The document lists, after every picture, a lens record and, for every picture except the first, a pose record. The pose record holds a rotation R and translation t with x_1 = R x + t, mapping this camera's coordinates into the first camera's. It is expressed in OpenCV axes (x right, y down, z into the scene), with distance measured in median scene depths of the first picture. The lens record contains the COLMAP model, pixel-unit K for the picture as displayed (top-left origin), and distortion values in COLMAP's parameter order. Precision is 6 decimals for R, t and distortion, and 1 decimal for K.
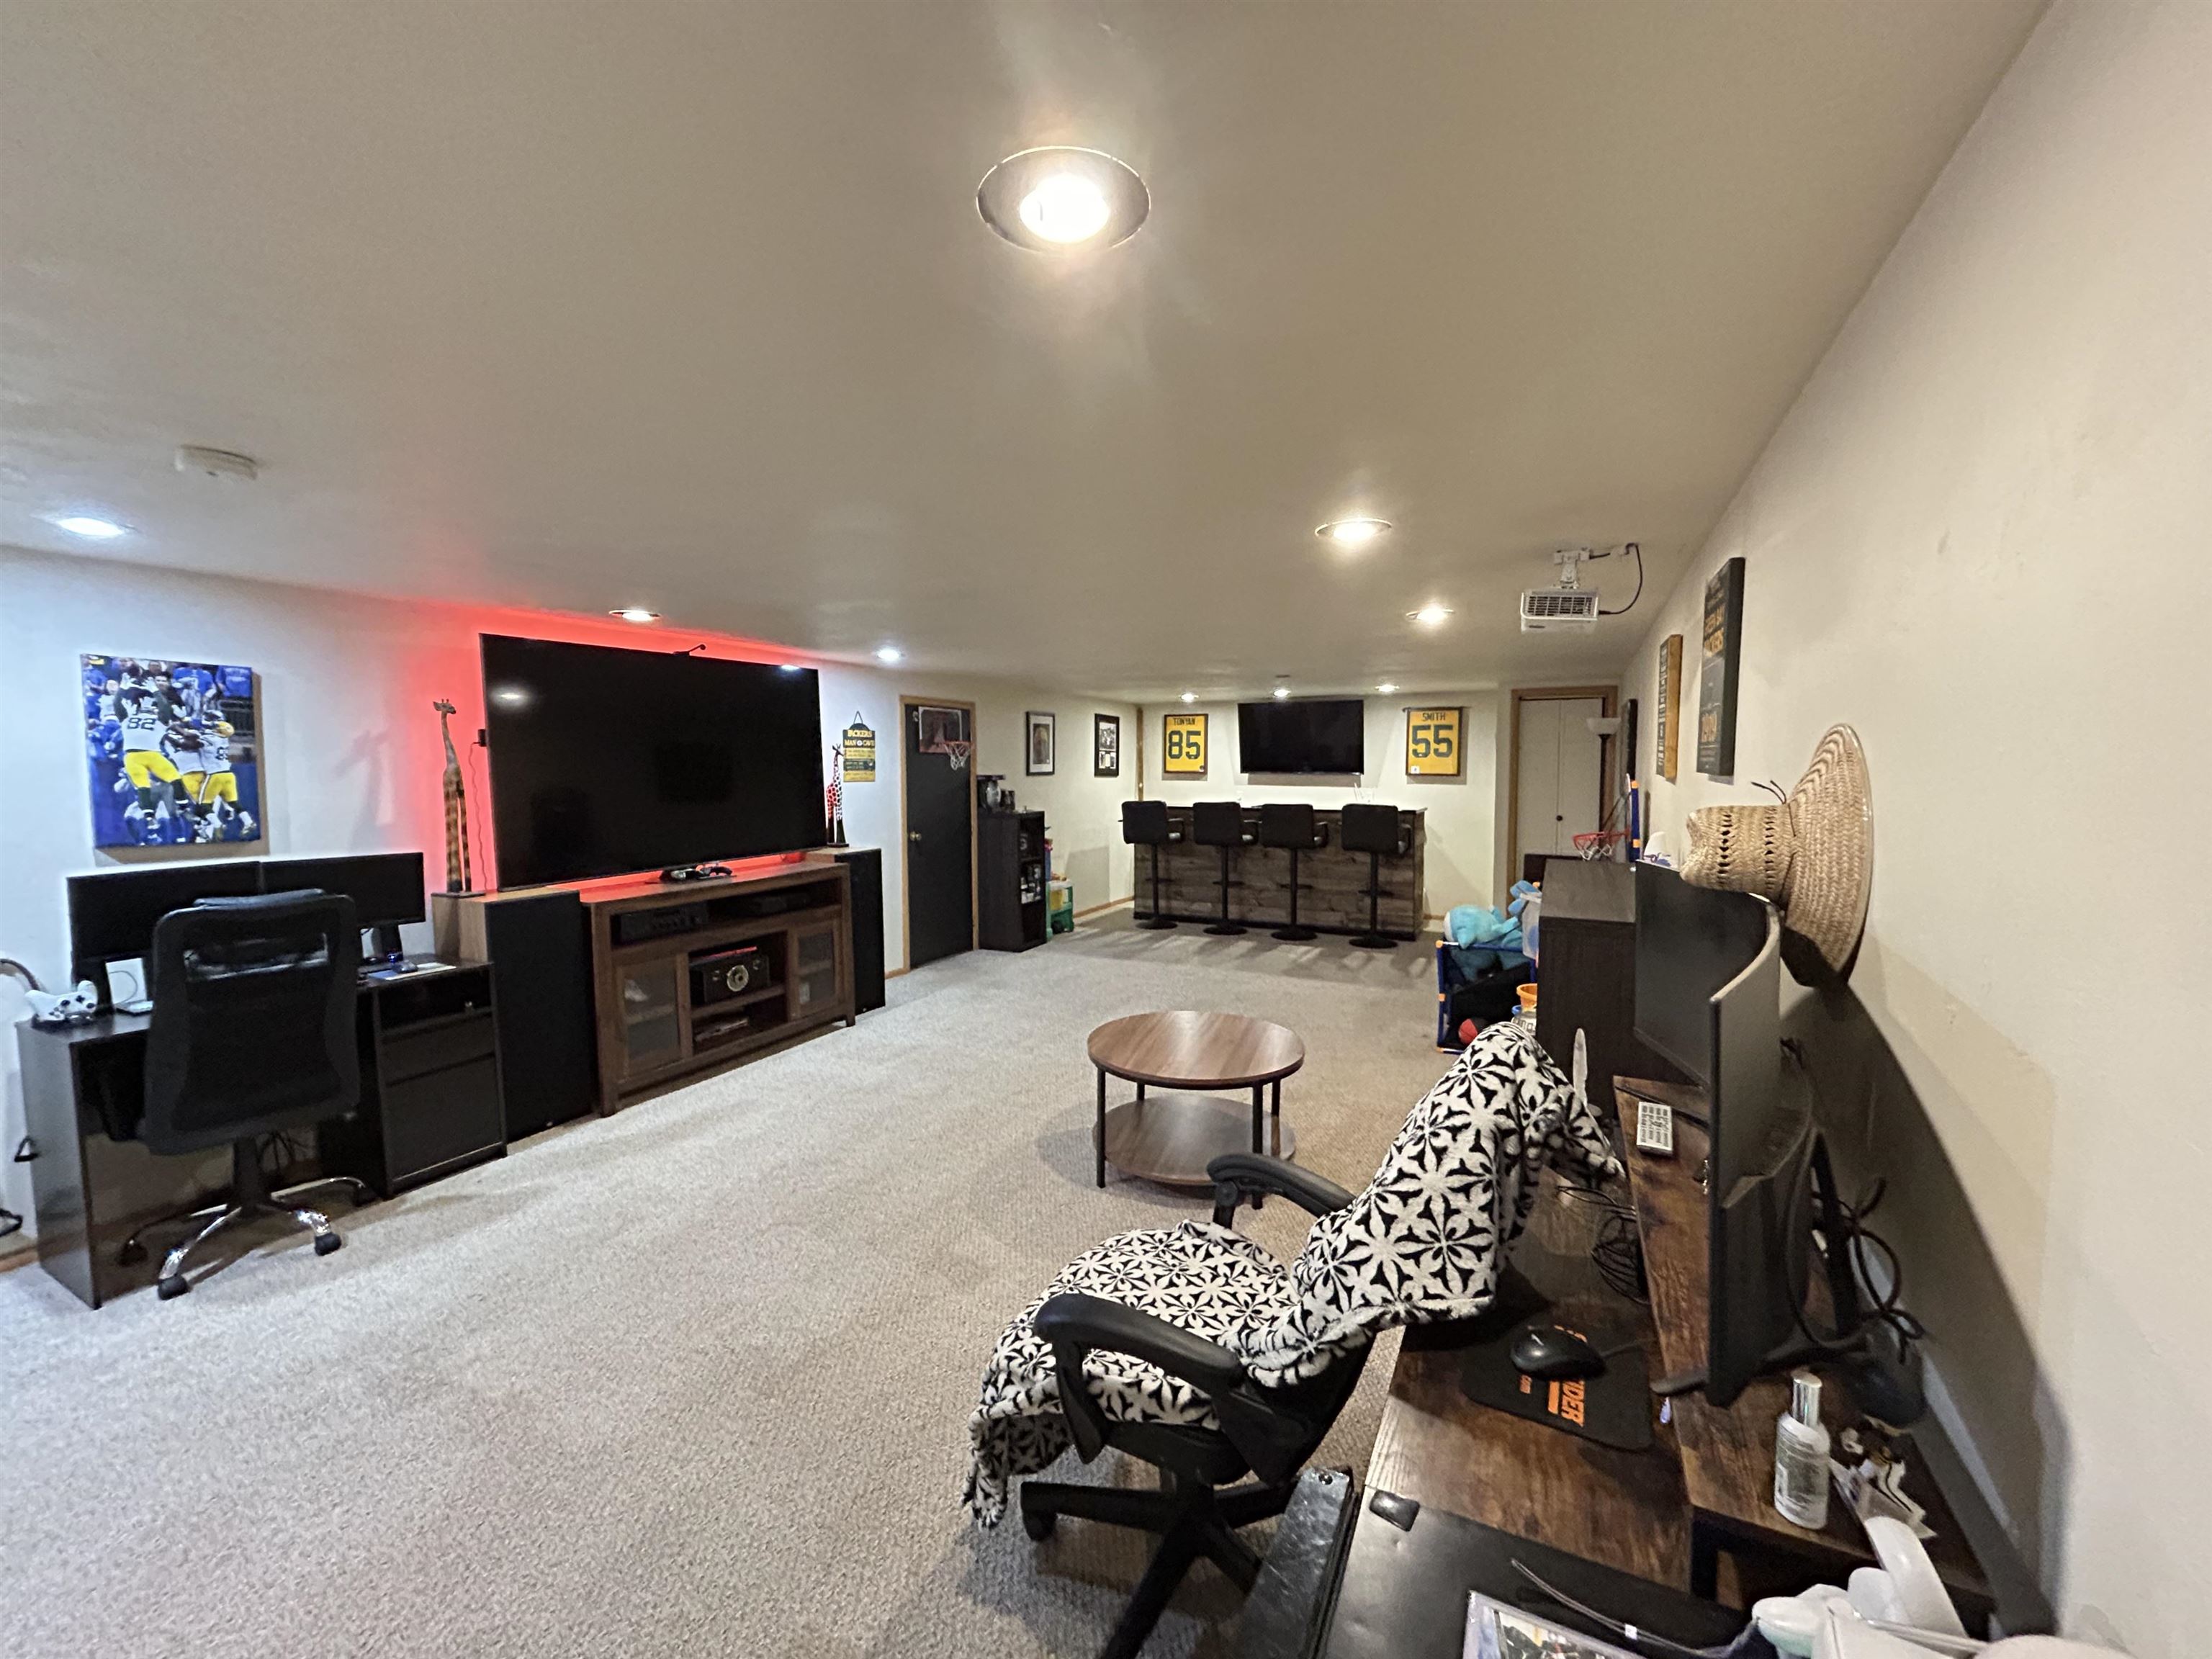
lens RADIAL K [[897.7, 0, 1103.0], [0, 897.7, 824.2], [0, 0, 1]] dist [-0.010048, 0.012117]
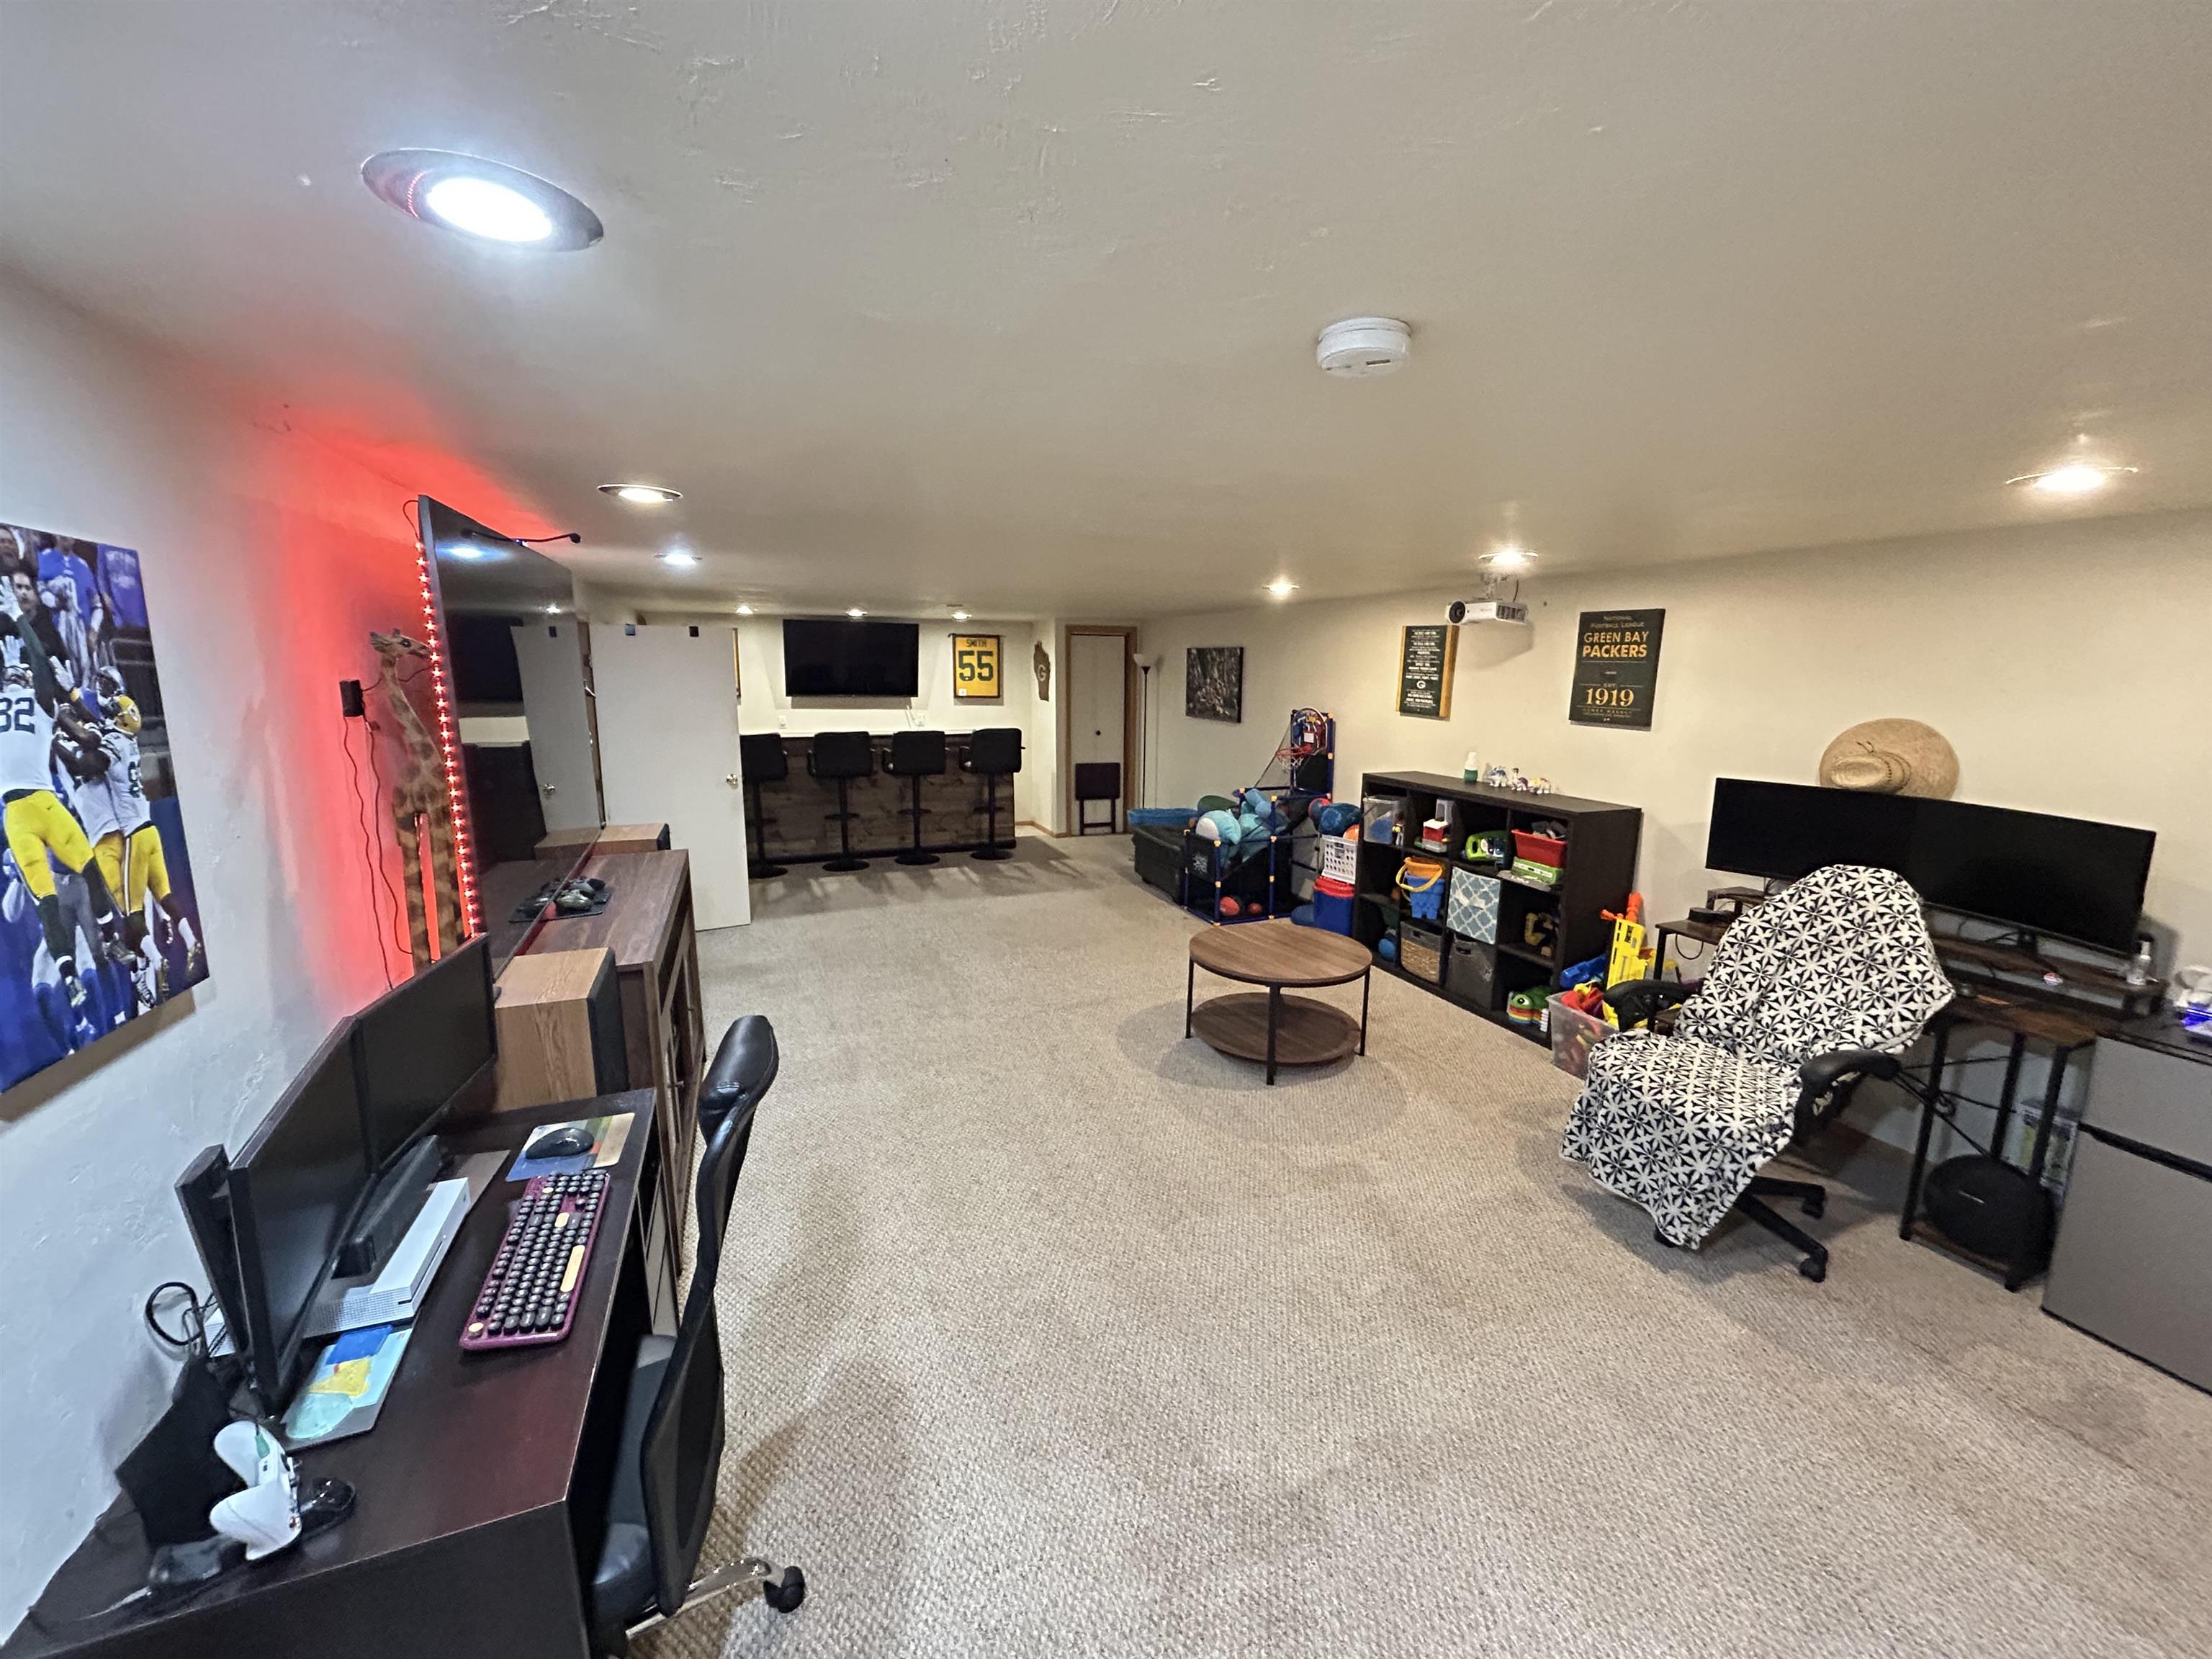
lens RADIAL K [[897.7, 0, 1103.0], [0, 897.7, 824.2], [0, 0, 1]] dist [-0.010048, 0.012117]
pose [[0.652036, -0.122803, 0.748177, -0.410505], [0.040585, 0.991034, 0.127296, -0.037794], [-0.757101, -0.052637, 0.651173, 0.177331]]
